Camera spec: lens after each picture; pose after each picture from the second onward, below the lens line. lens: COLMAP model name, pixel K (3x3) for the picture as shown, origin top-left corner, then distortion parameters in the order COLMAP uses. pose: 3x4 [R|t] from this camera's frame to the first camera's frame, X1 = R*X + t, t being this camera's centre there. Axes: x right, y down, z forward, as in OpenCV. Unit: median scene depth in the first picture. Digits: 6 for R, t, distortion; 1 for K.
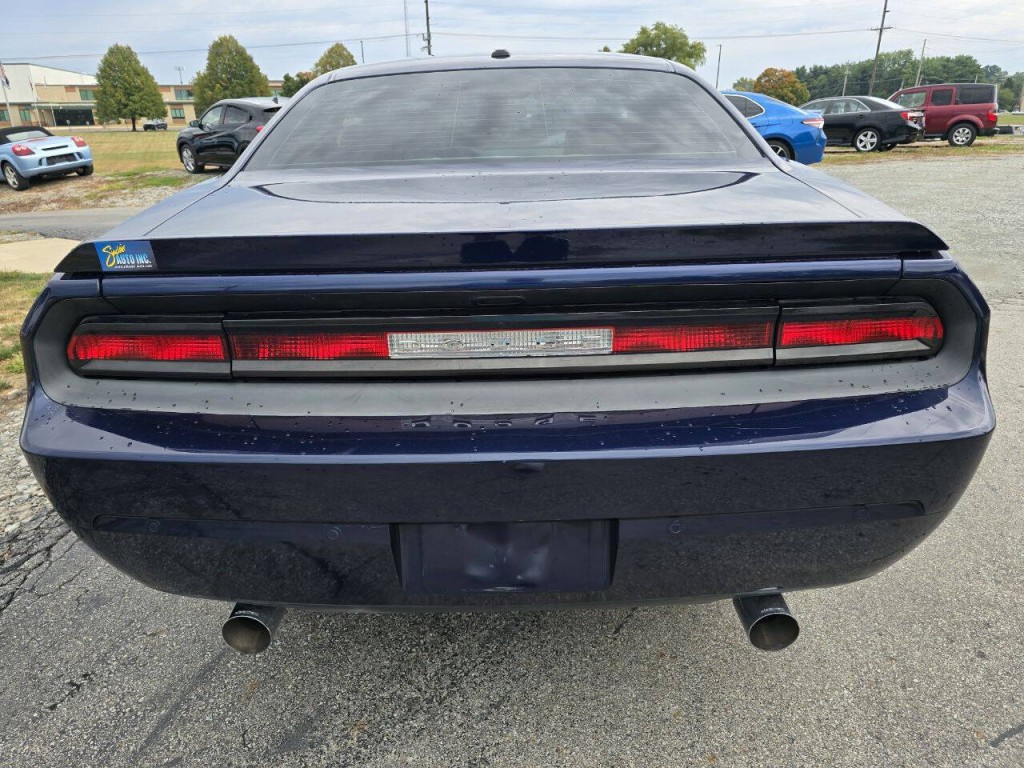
lens RADIAL K [[703.5, 0, 511.9], [0, 703.5, 377.8], [0, 0, 1]] dist [0.052341, -0.052277]
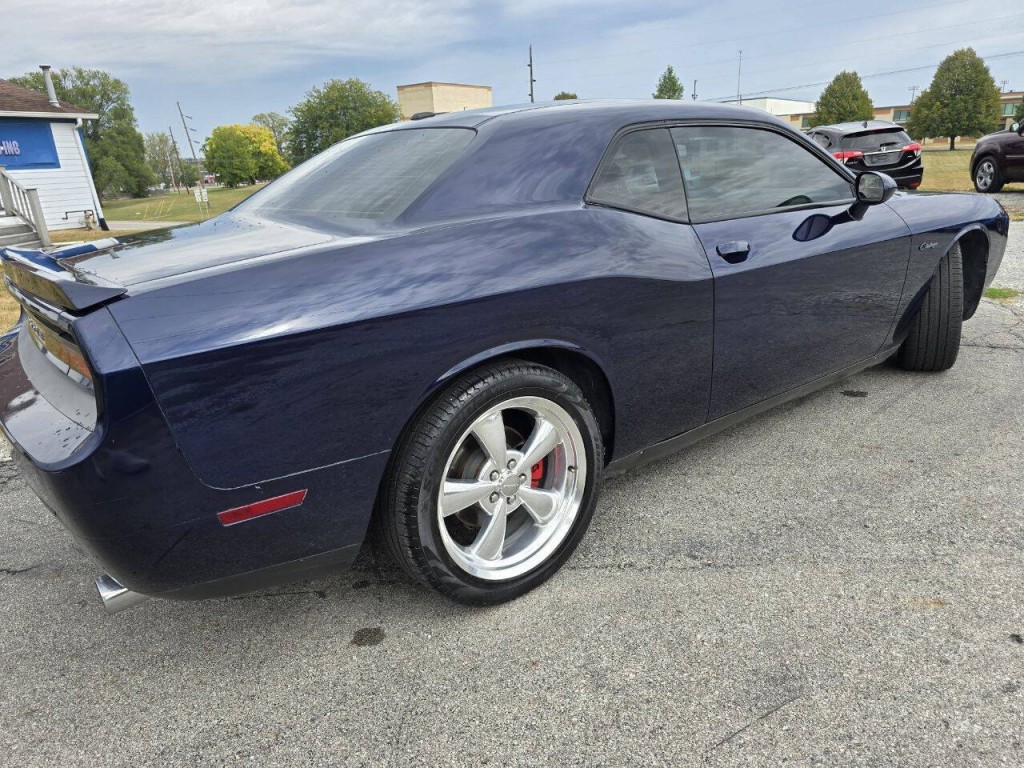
lens RADIAL K [[703.5, 0, 514.1], [0, 703.5, 388.6], [0, 0, 1]] dist [0.052341, -0.052277]
pose [[0.617551, 0.224948, -0.753677, 0.779898], [-0.235867, 0.967093, 0.095380, -0.110400], [0.750332, 0.118866, 0.650287, 0.338645]]
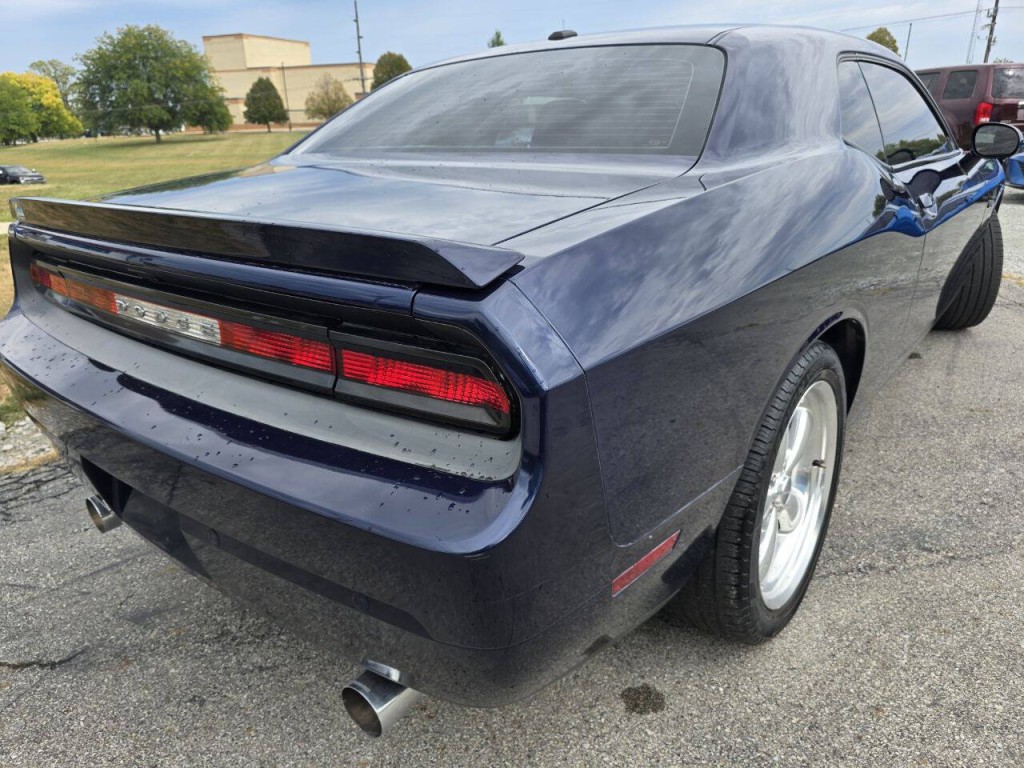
lens RADIAL K [[703.5, 0, 503.0], [0, 703.5, 387.5], [0, 0, 1]] dist [0.052341, -0.052277]
pose [[0.777725, 0.217345, -0.589835, 0.763628], [-0.206496, 0.974586, 0.086846, -0.107012], [0.593720, 0.054256, 0.802840, 0.332442]]
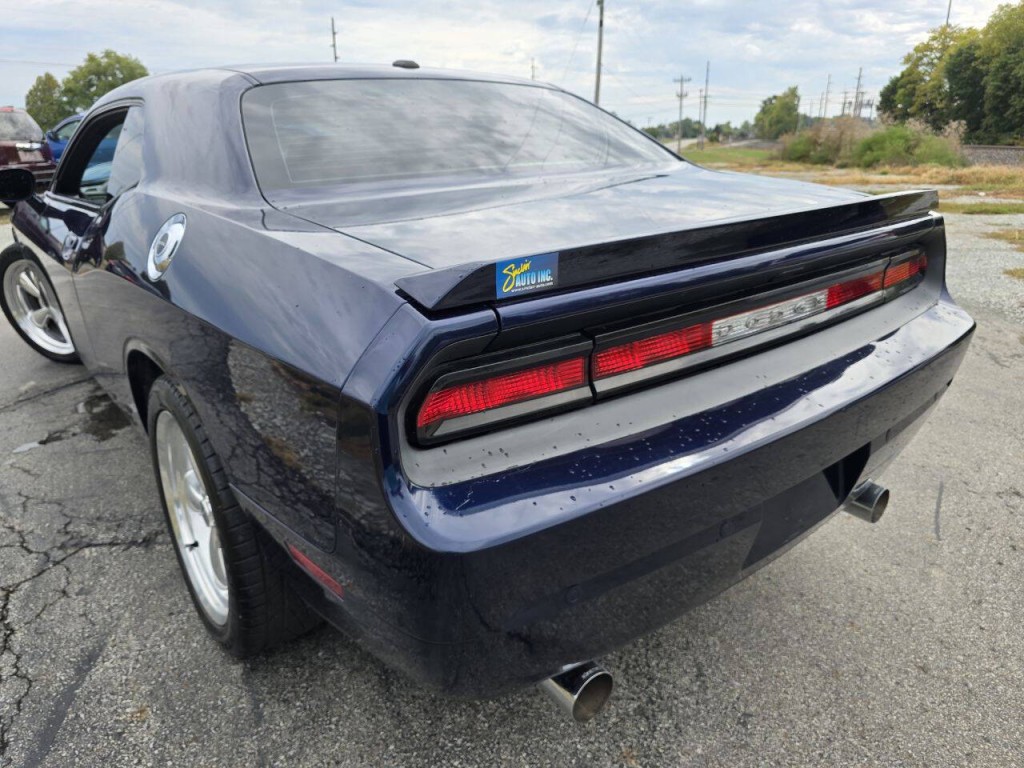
lens RADIAL K [[703.5, 0, 514.4], [0, 703.5, 381.4], [0, 0, 1]] dist [0.052341, -0.052277]
pose [[0.776657, -0.206892, 0.594978, -0.749291], [0.230177, 0.972419, 0.037677, -0.060772], [-0.586363, 0.107688, 0.802858, 0.262467]]
